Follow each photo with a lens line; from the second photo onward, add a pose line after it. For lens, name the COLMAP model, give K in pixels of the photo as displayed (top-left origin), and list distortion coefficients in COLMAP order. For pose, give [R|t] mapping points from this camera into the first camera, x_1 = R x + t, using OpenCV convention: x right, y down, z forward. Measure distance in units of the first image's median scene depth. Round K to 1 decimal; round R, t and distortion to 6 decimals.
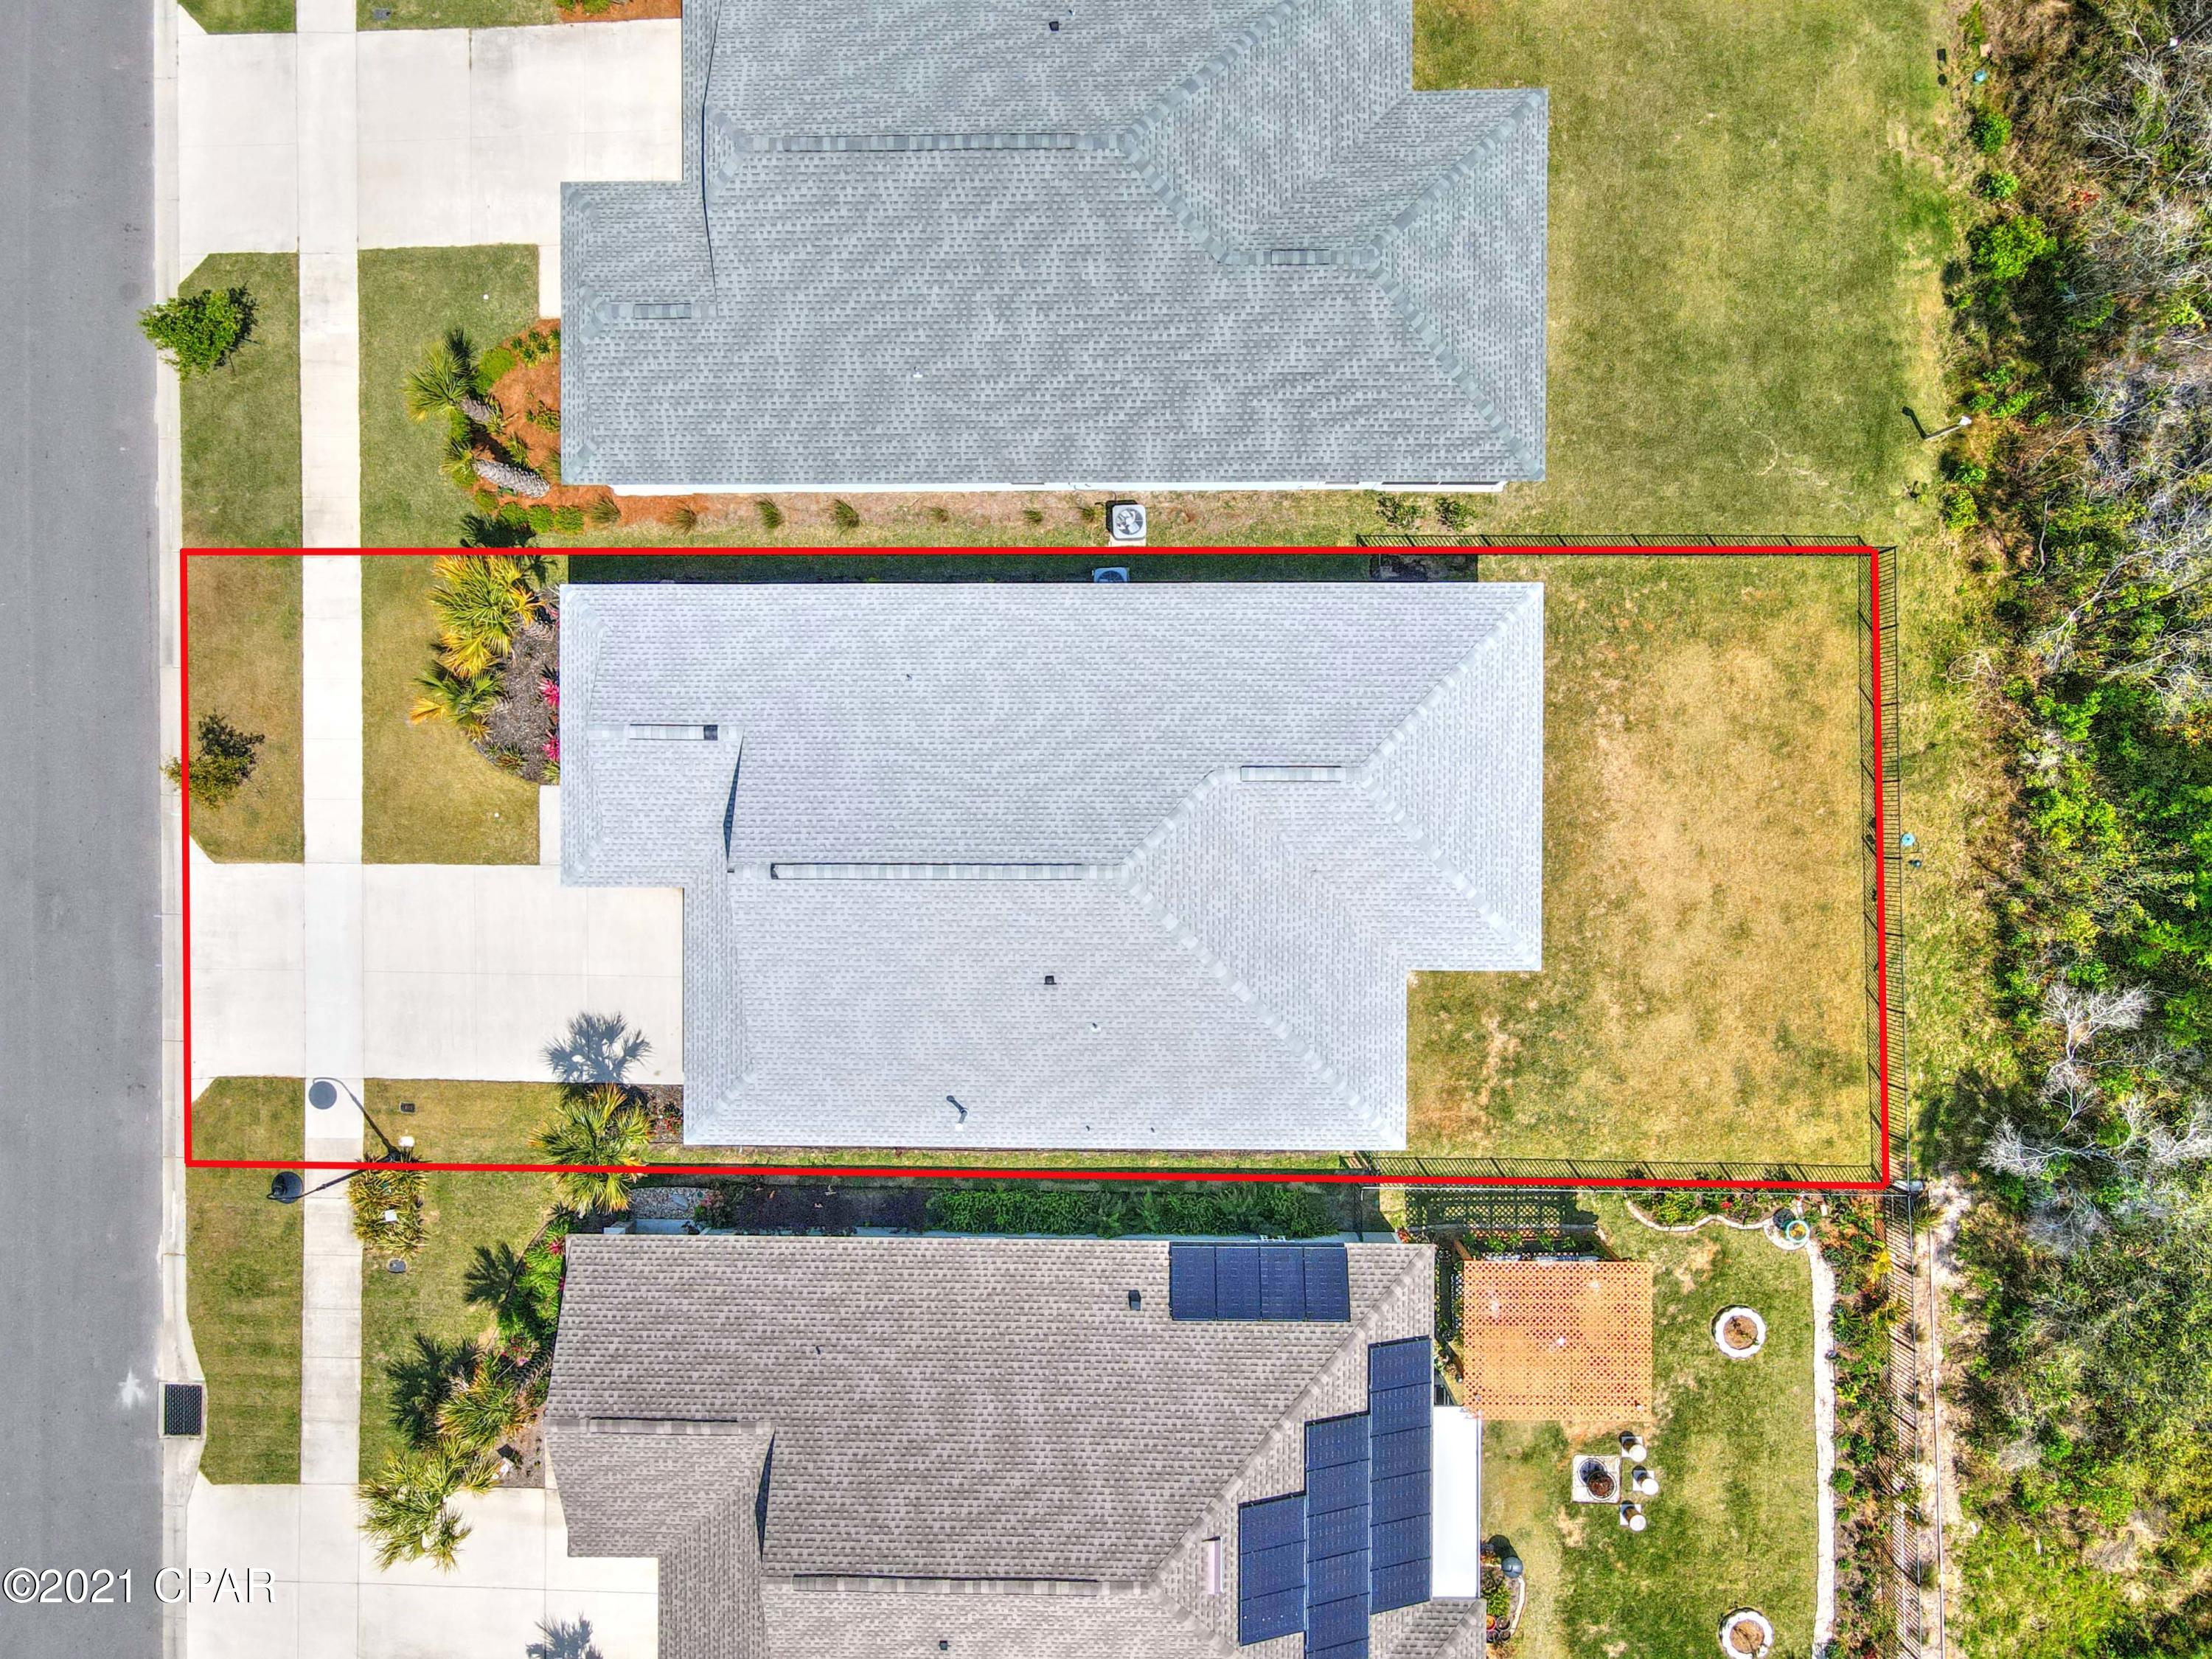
lens RADIAL K [[1628.8, 0, 1094.9], [0, 1628.8, 827.1], [0, 0, 1]] dist [0.022687, 0.002896]
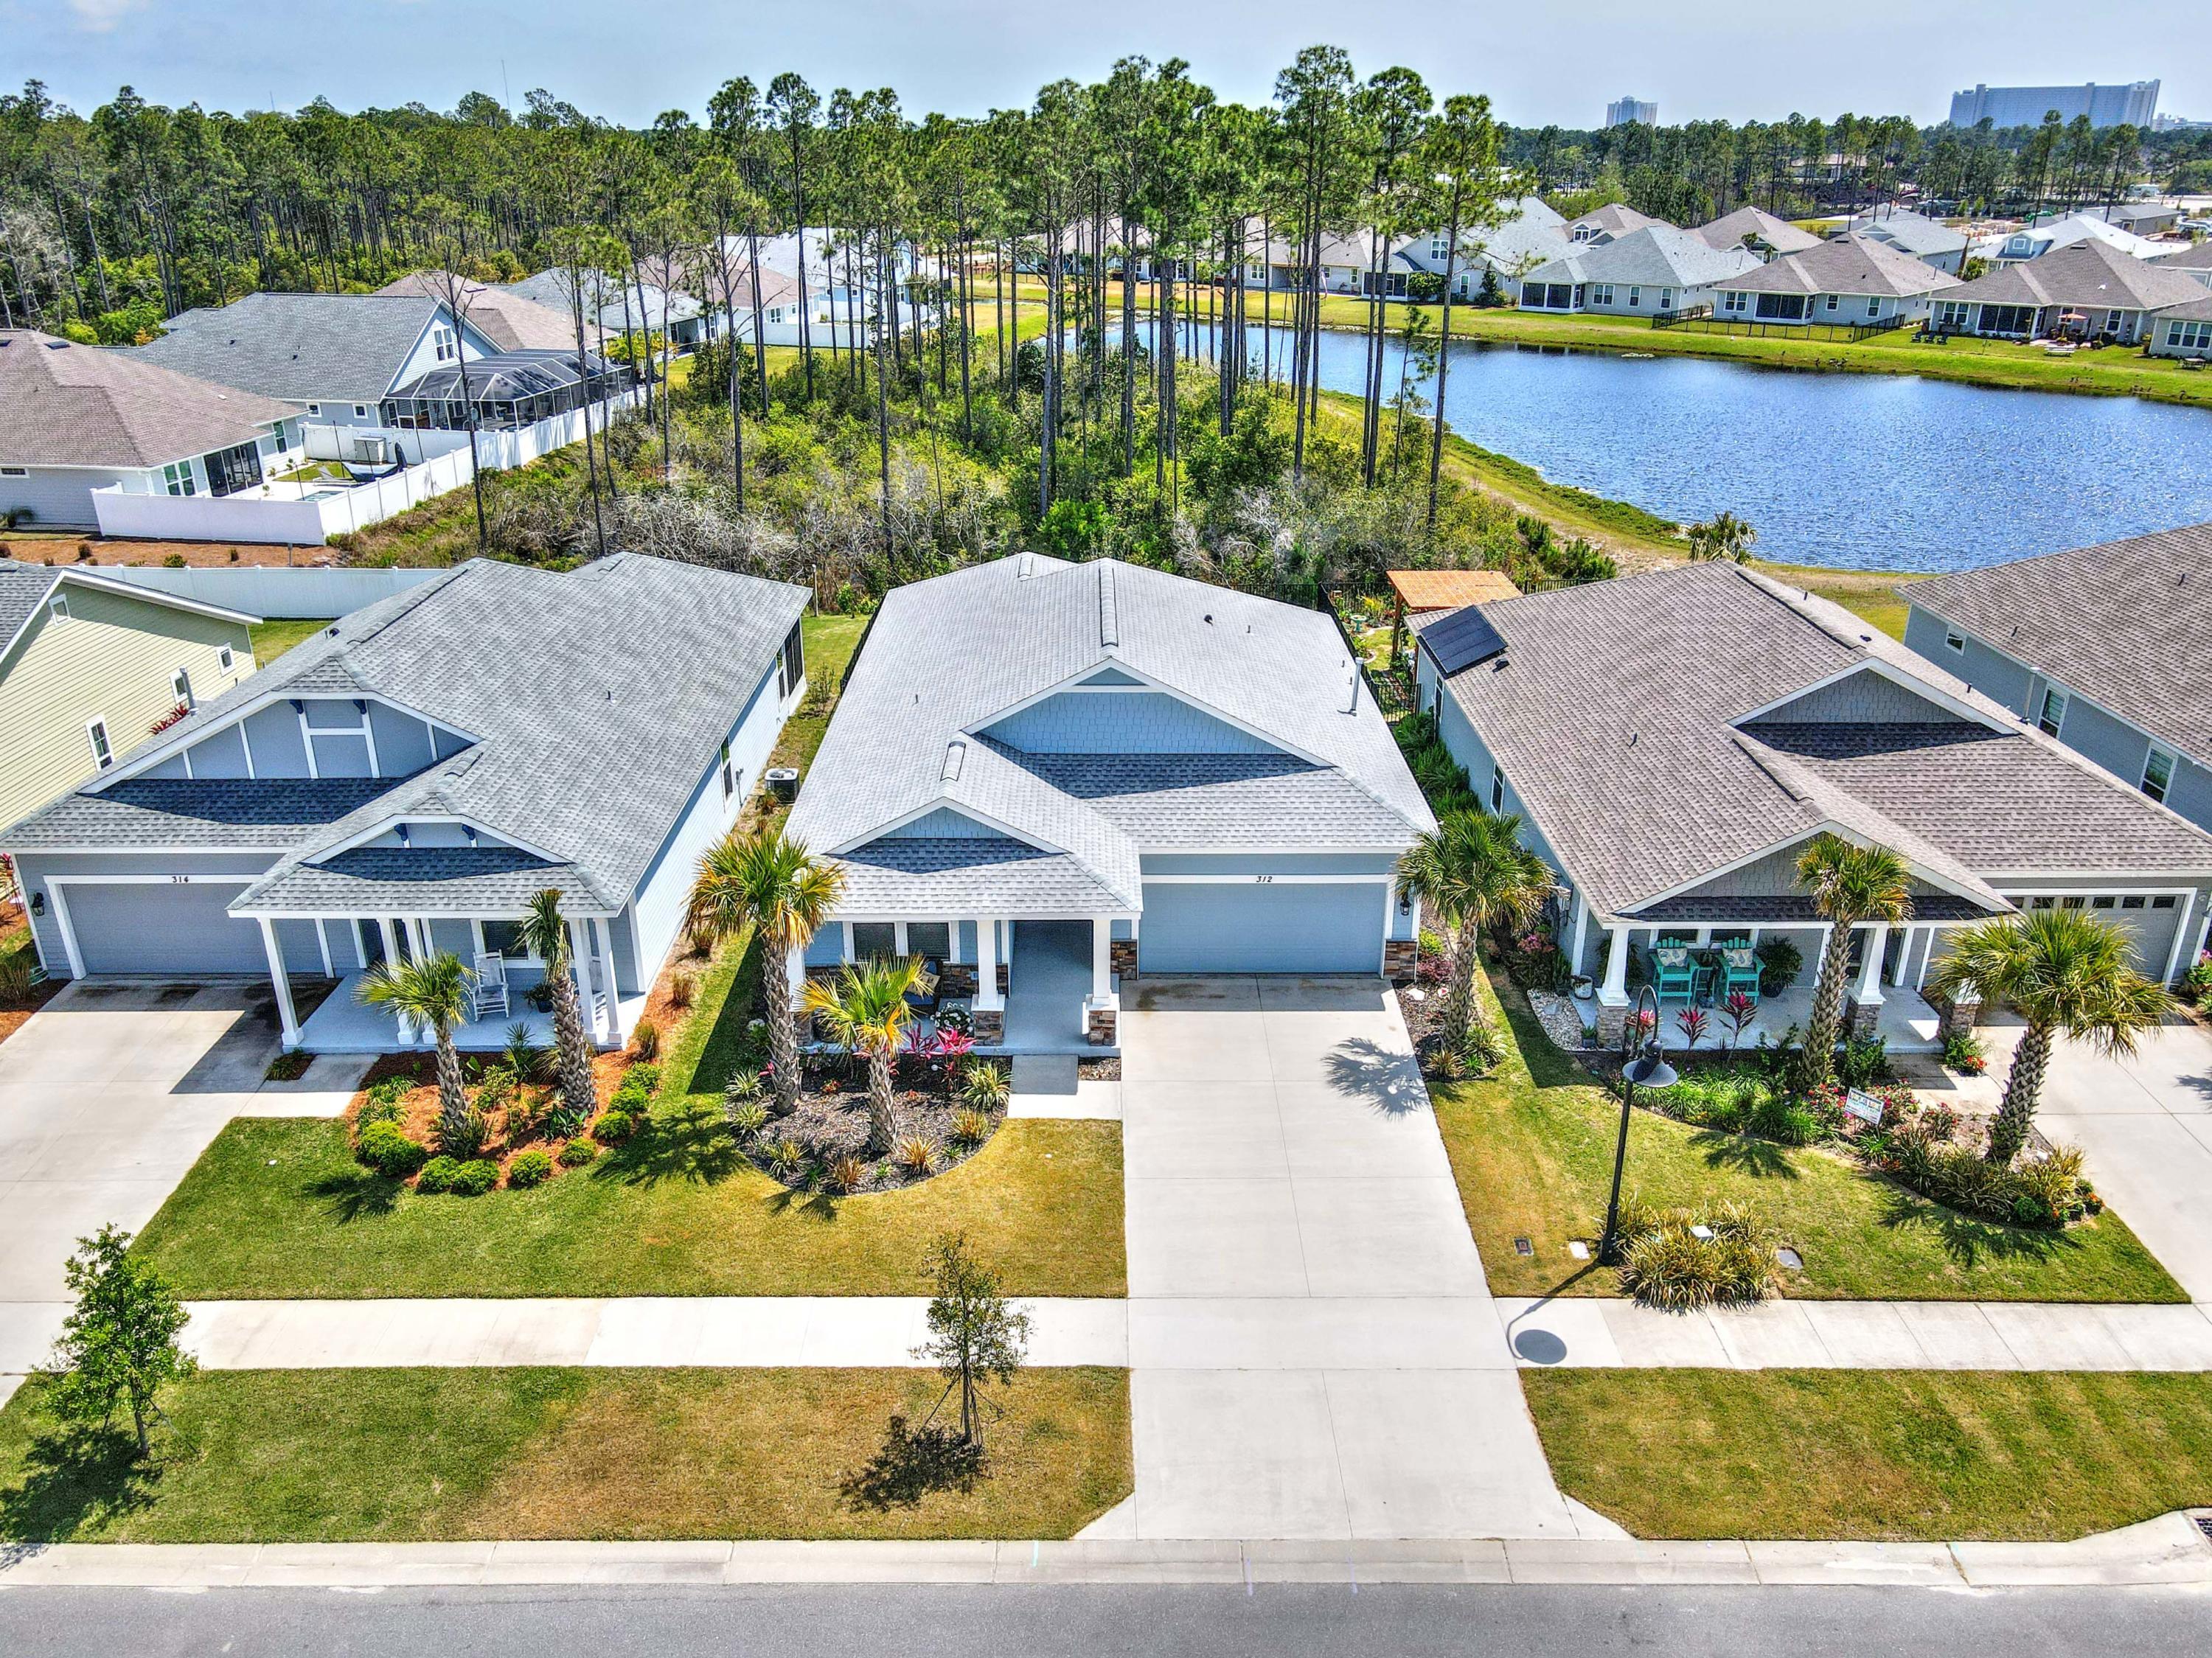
lens RADIAL K [[1628.7, 0, 1094.9], [0, 1628.7, 826.6], [0, 0, 1]] dist [0.022687, 0.002896]
pose [[-0.005974, -0.360842, 0.932608, -0.962782], [0.999784, -0.020699, -0.001604, 0.015661], [0.019883, 0.932397, 0.360888, 0.647418]]
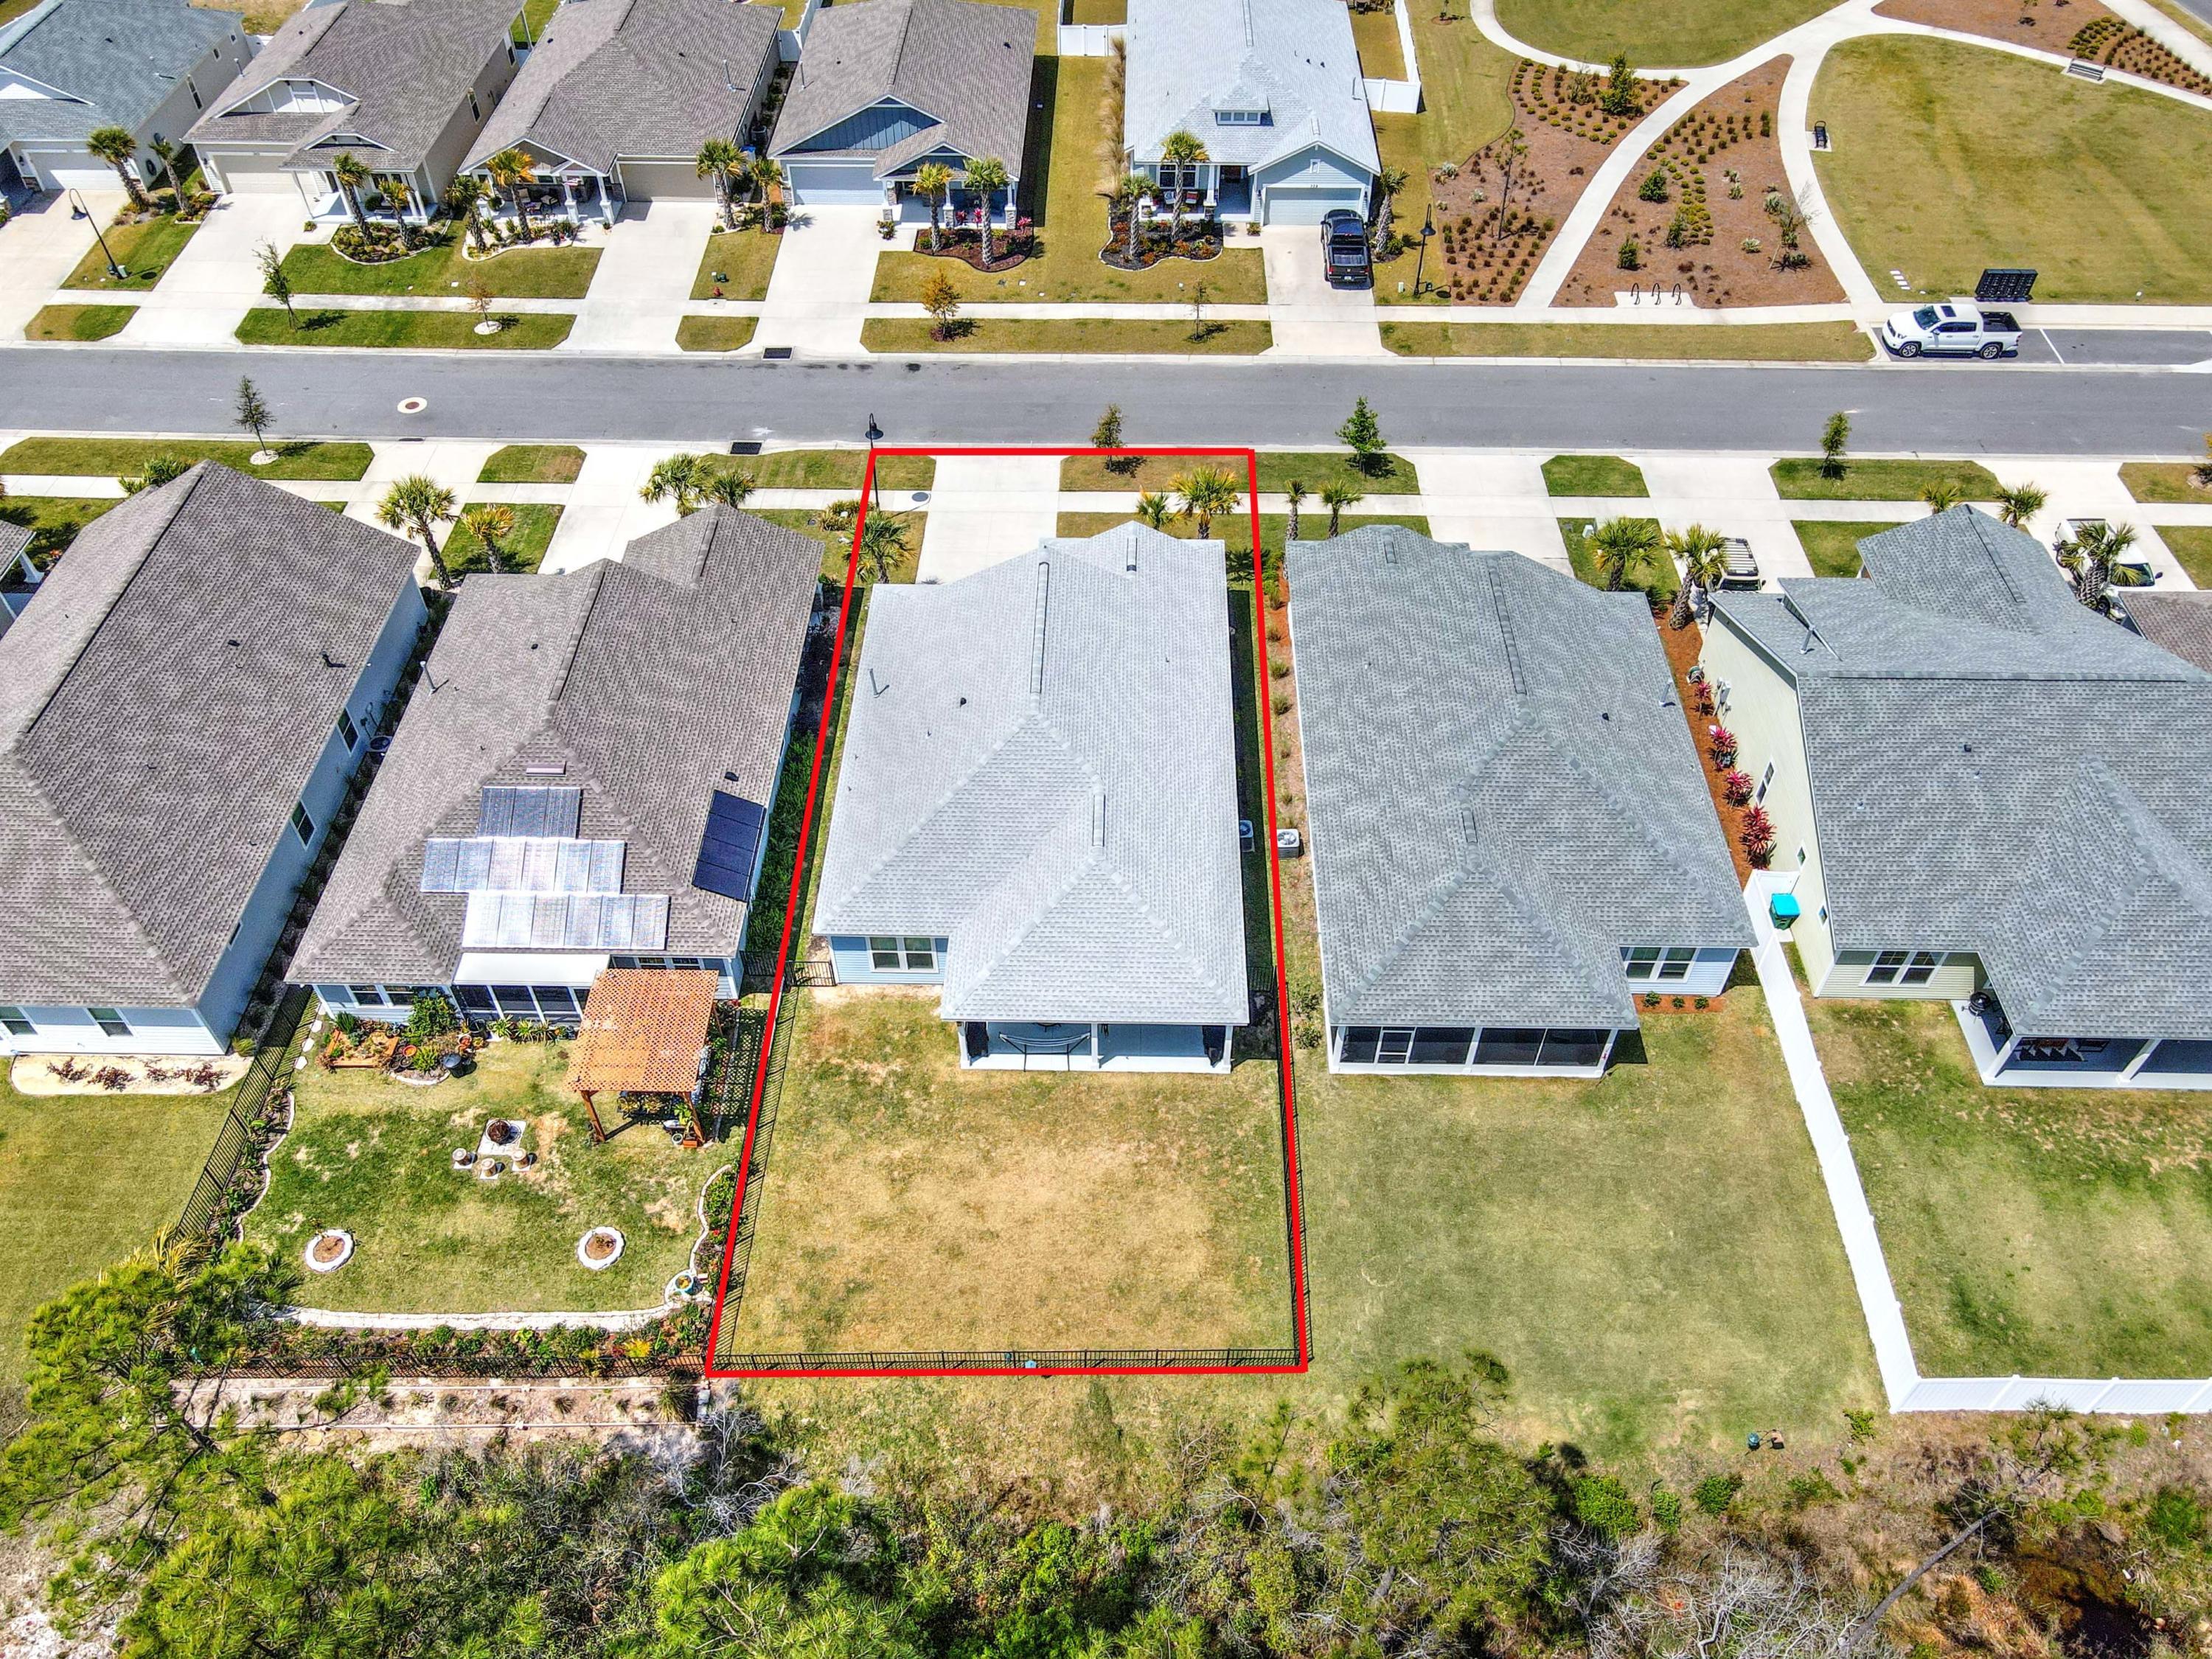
lens RADIAL K [[1628.8, 0, 1094.9], [0, 1628.8, 827.1], [0, 0, 1]] dist [0.022687, 0.002896]
pose [[-0.019101, 0.754715, -0.655774, 0.904392], [-0.999765, -0.021121, 0.004813, -0.031120], [-0.010219, 0.655712, 0.754942, -0.042462]]
